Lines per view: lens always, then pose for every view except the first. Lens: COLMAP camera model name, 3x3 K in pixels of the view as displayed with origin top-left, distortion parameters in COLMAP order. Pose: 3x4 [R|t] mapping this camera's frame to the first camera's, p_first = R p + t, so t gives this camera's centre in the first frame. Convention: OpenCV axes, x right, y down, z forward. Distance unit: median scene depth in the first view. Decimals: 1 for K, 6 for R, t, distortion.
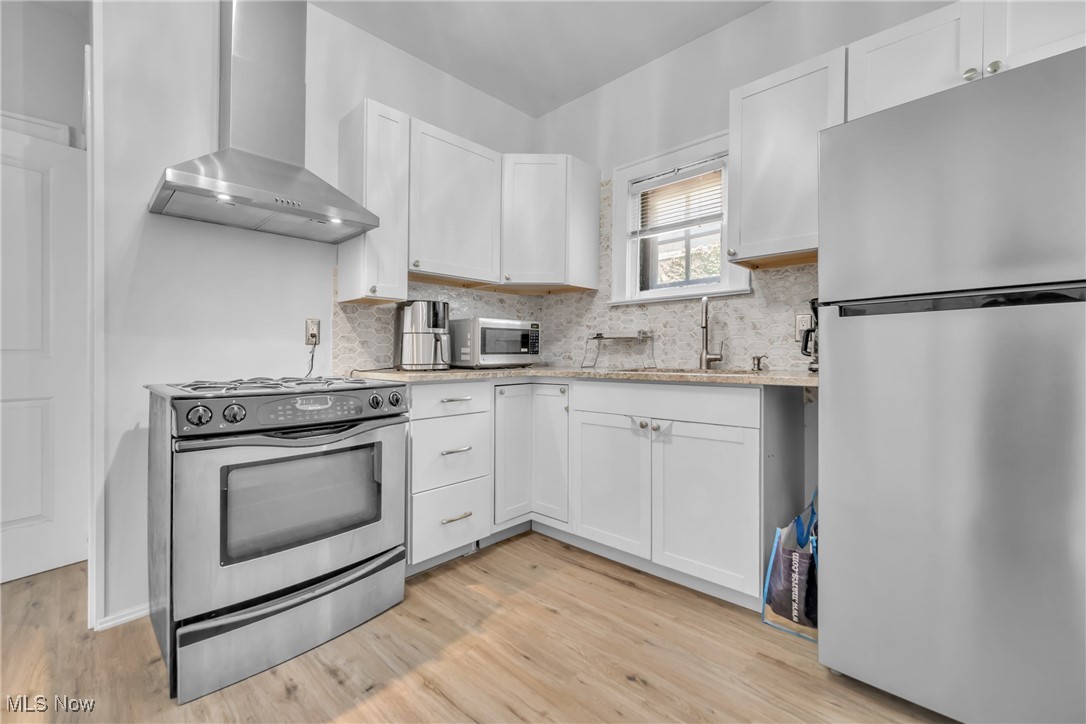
lens RADIAL K [[452.1, 0, 545.5], [0, 452.1, 351.4], [0, 0, 1]] dist [-0.002484, -0.000135]
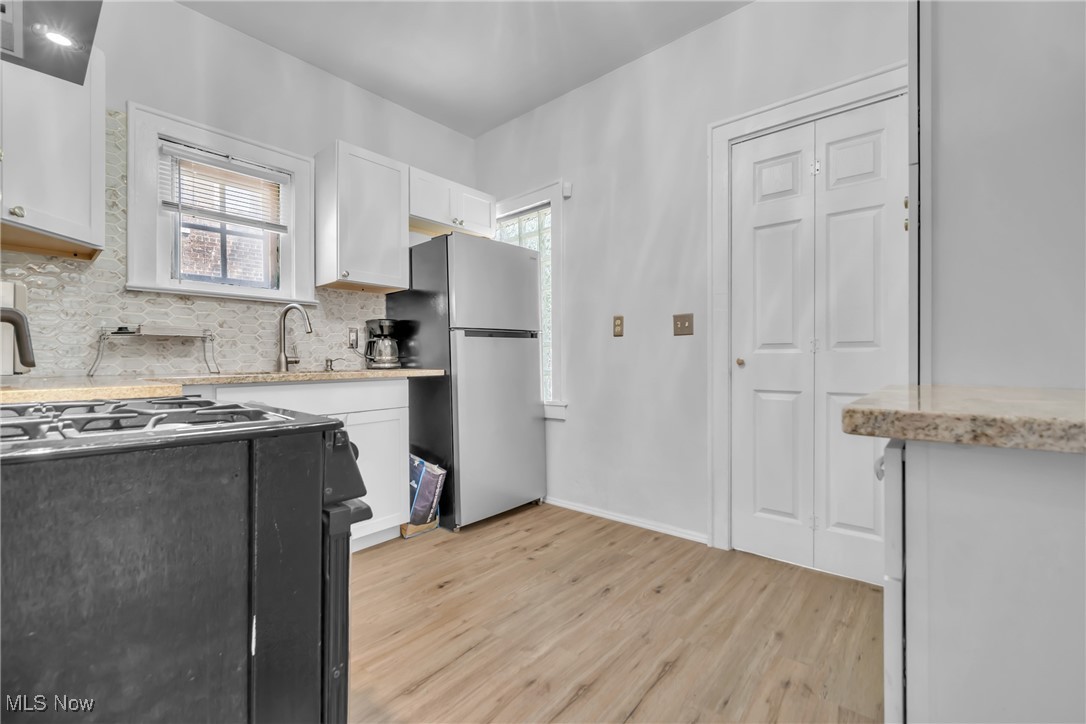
lens RADIAL K [[469.7, 0, 537.4], [0, 469.7, 354.5], [0, 0, 1]] dist [-0.003007, -0.000292]
pose [[-0.039417, 0.014509, 0.999118, -0.794558], [-0.001073, 0.999893, -0.014562, 0.016234], [-0.999222, -0.001646, -0.039397, 0.470281]]
